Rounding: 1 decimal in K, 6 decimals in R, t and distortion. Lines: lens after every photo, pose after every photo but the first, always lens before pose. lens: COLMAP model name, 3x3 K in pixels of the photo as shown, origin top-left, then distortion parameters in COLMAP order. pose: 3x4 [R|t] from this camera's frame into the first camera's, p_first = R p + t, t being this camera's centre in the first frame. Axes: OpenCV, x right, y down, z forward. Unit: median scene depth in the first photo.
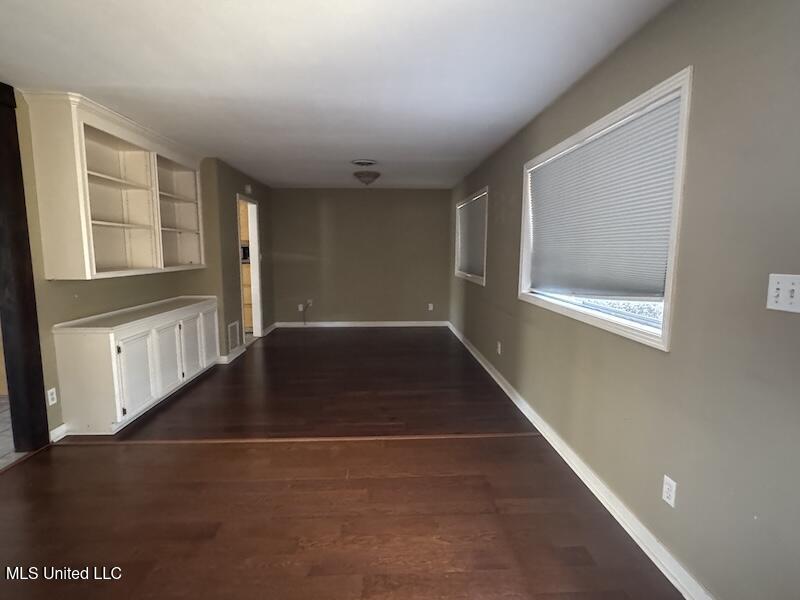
lens RADIAL K [[417.5, 0, 396.6], [0, 417.5, 301.1], [0, 0, 1]] dist [0.000708, -0.000415]
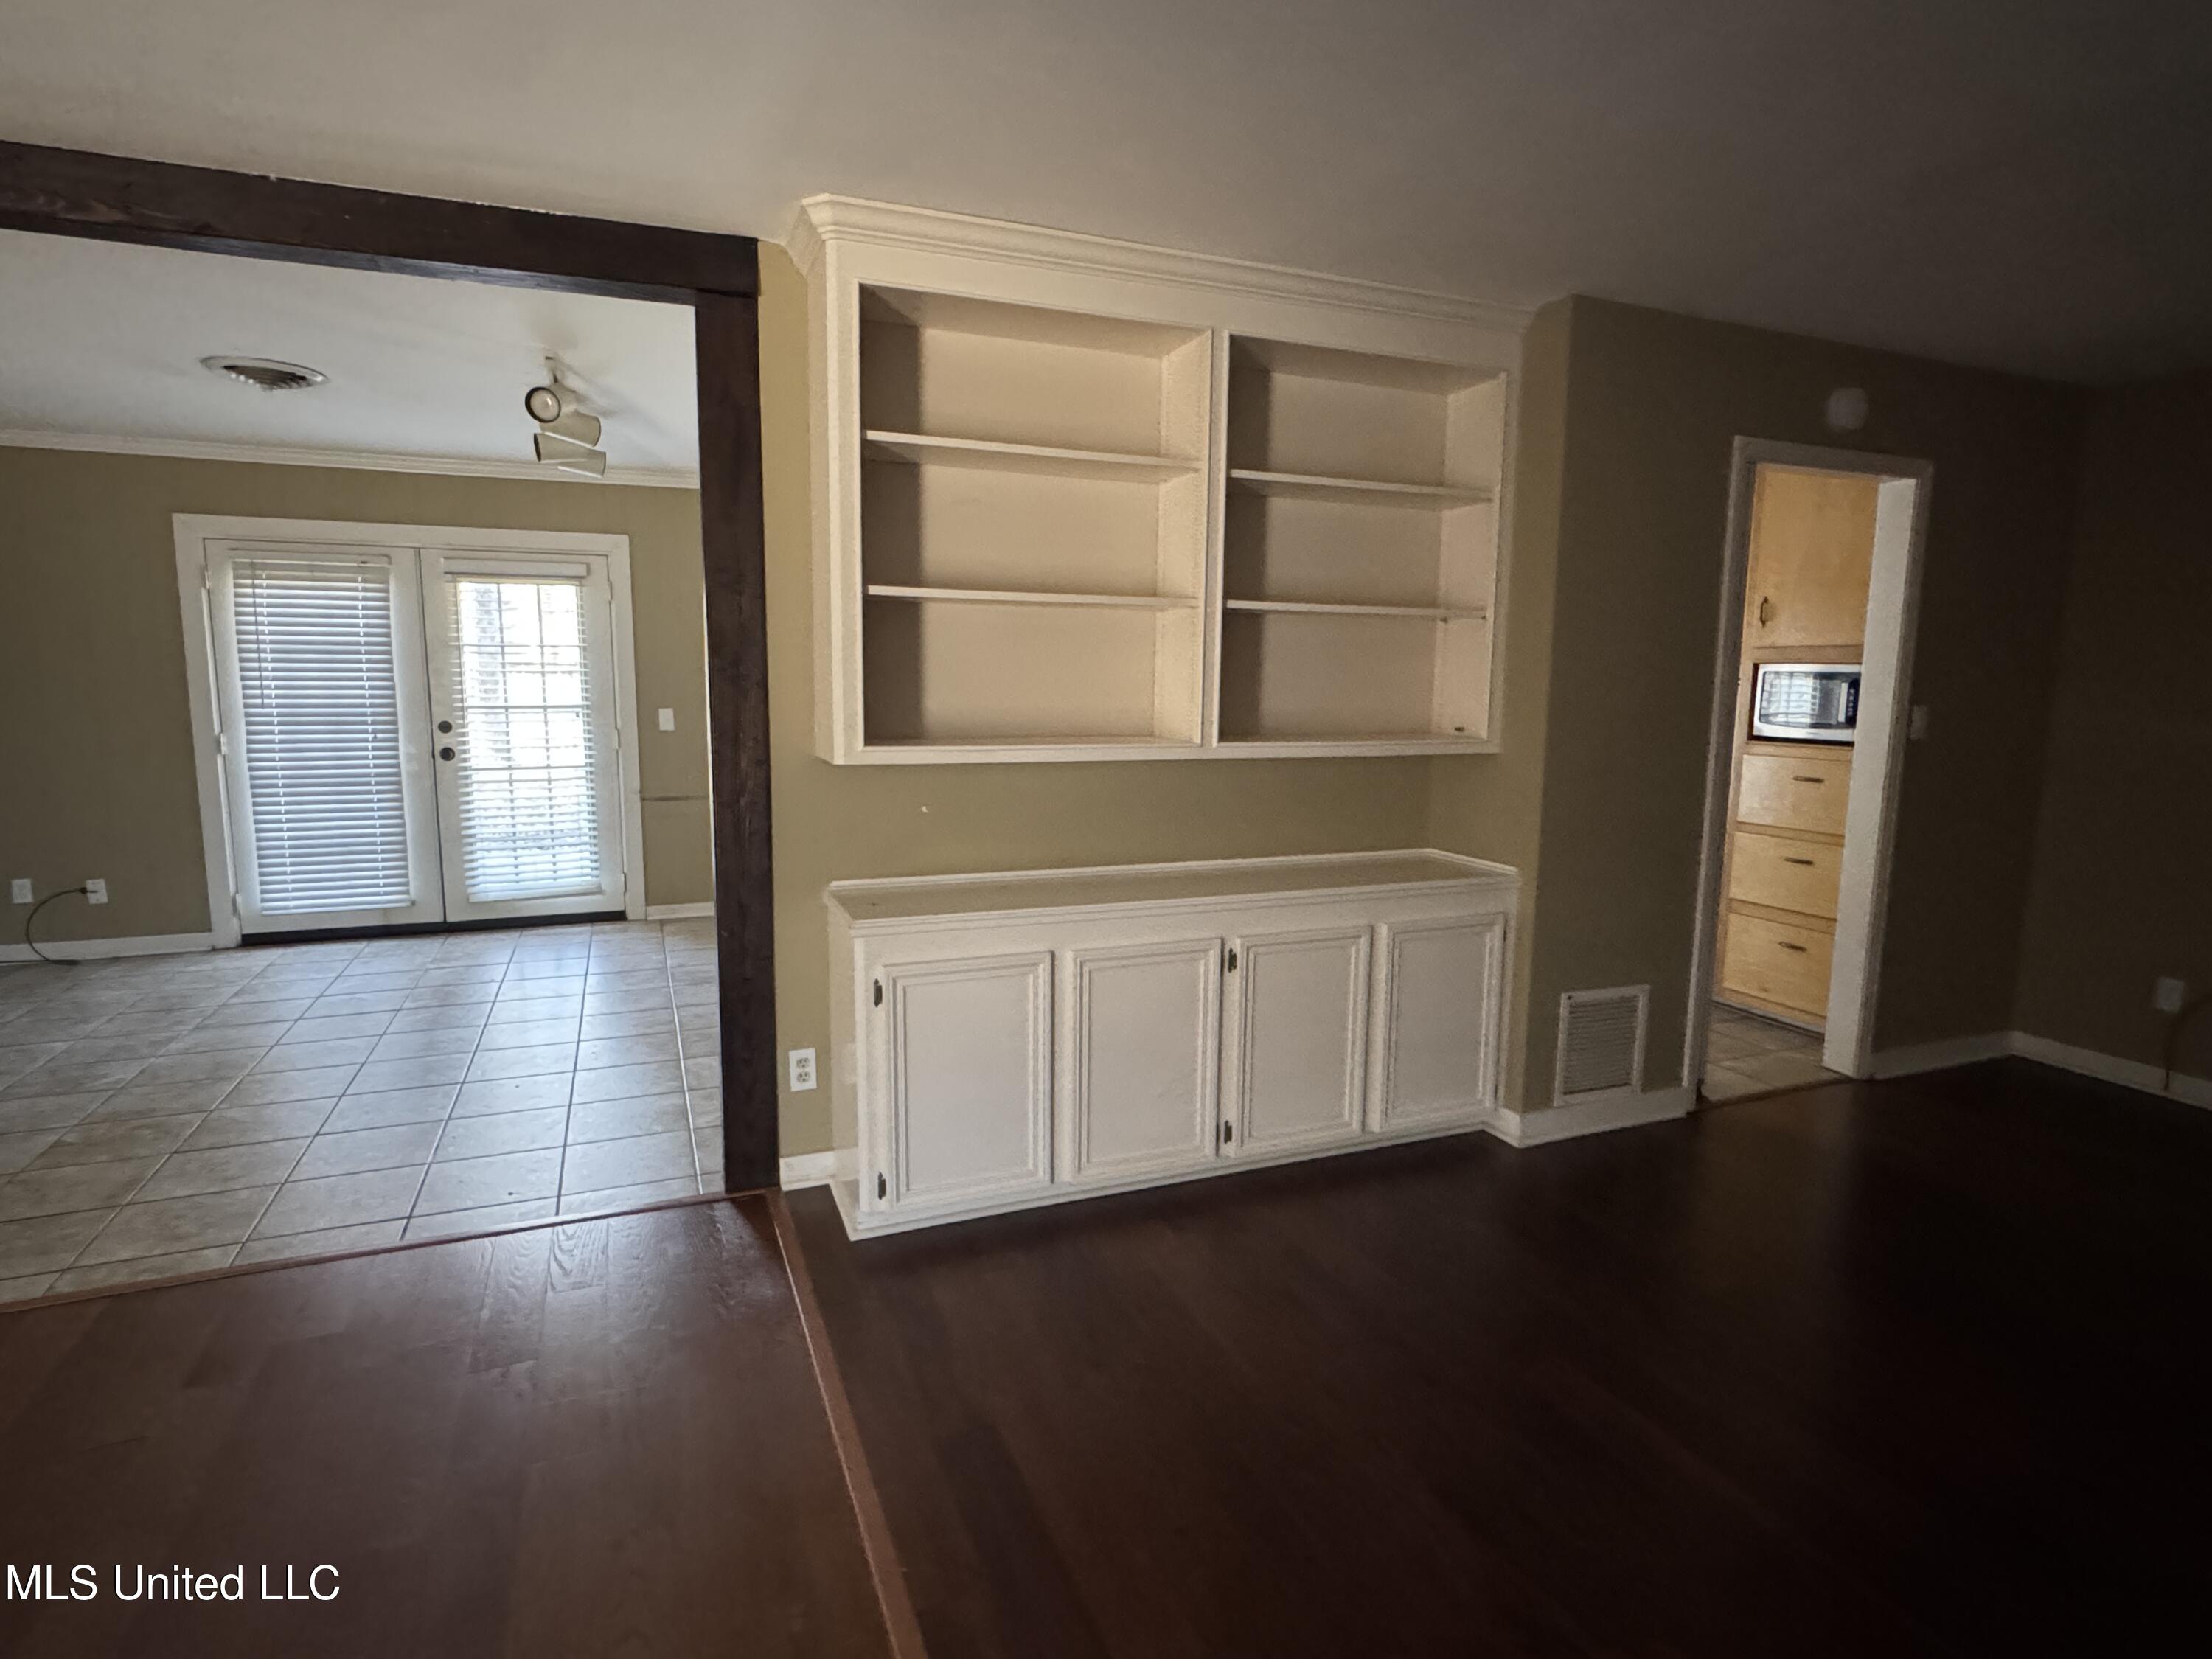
lens RADIAL K [[1154.4, 0, 1096.7], [0, 1154.4, 832.5], [0, 0, 1]] dist [0.000708, -0.000415]
pose [[0.350288, 0.131616, -0.927349, 0.154238], [-0.124888, 0.987801, 0.093022, -0.086504], [0.928279, 0.083231, 0.362452, 0.676657]]
